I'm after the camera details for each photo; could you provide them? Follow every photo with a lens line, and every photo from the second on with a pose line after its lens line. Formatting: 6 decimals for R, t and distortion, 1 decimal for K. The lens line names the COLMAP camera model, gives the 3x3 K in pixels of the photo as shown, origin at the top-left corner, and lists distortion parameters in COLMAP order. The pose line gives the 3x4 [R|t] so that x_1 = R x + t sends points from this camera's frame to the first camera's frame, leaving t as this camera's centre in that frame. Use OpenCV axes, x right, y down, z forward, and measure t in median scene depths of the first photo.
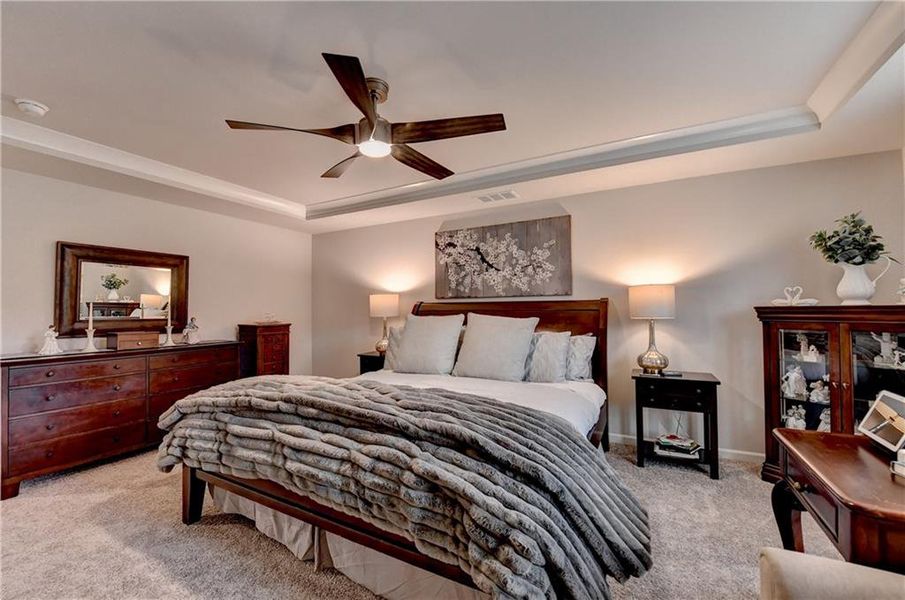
lens RADIAL K [[365.8, 0, 450.2], [0, 365.8, 303.0], [0, 0, 1]] dist [-0.013143, -0.001943]
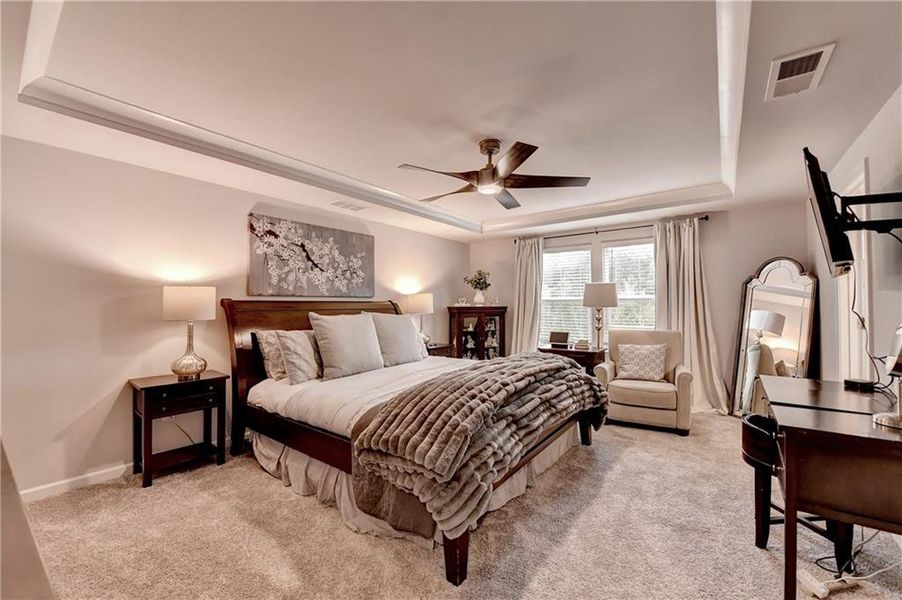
lens RADIAL K [[364.6, 0, 447.6], [0, 364.6, 299.9], [0, 0, 1]] dist [-0.013143, -0.001943]
pose [[0.151384, 0.024481, 0.988172, -0.807949], [-0.012413, 0.999662, -0.022864, 0.011310], [-0.988397, -0.008805, 0.151636, 0.484860]]
